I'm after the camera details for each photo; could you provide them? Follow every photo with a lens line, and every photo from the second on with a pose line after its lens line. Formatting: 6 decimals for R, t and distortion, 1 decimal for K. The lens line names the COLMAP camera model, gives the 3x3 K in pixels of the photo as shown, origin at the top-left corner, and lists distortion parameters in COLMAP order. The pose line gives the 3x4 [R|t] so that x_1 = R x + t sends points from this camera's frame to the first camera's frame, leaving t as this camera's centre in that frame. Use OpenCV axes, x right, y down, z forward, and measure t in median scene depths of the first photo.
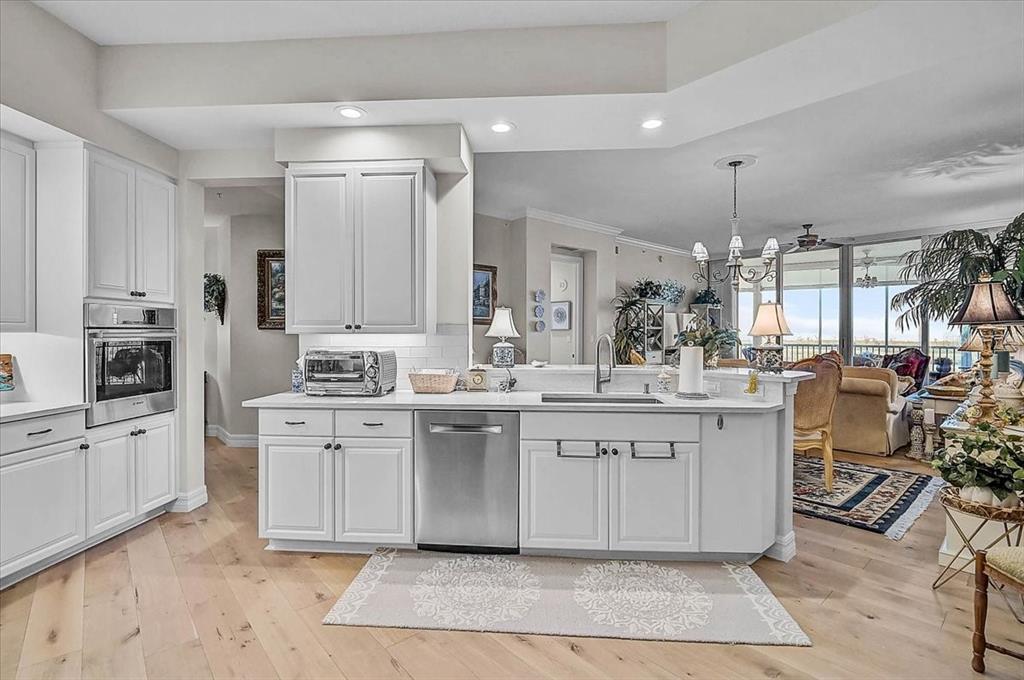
lens RADIAL K [[475.8, 0, 507.0], [0, 475.8, 334.5], [0, 0, 1]] dist [-0.014416, 0.000497]
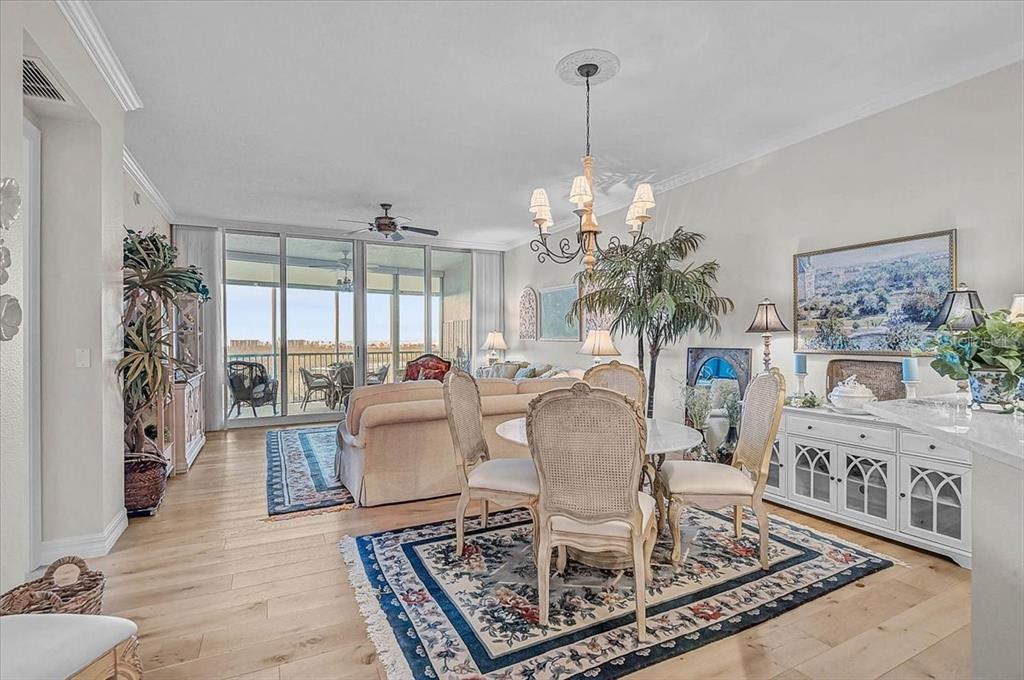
lens RADIAL K [[475.8, 0, 507.0], [0, 475.8, 334.5], [0, 0, 1]] dist [-0.014416, 0.000497]
pose [[0.250674, 0.010784, 0.968011, -0.099382], [0.001480, 0.999933, -0.011523, -0.000393], [-0.968070, 0.004321, 0.250642, 0.597614]]
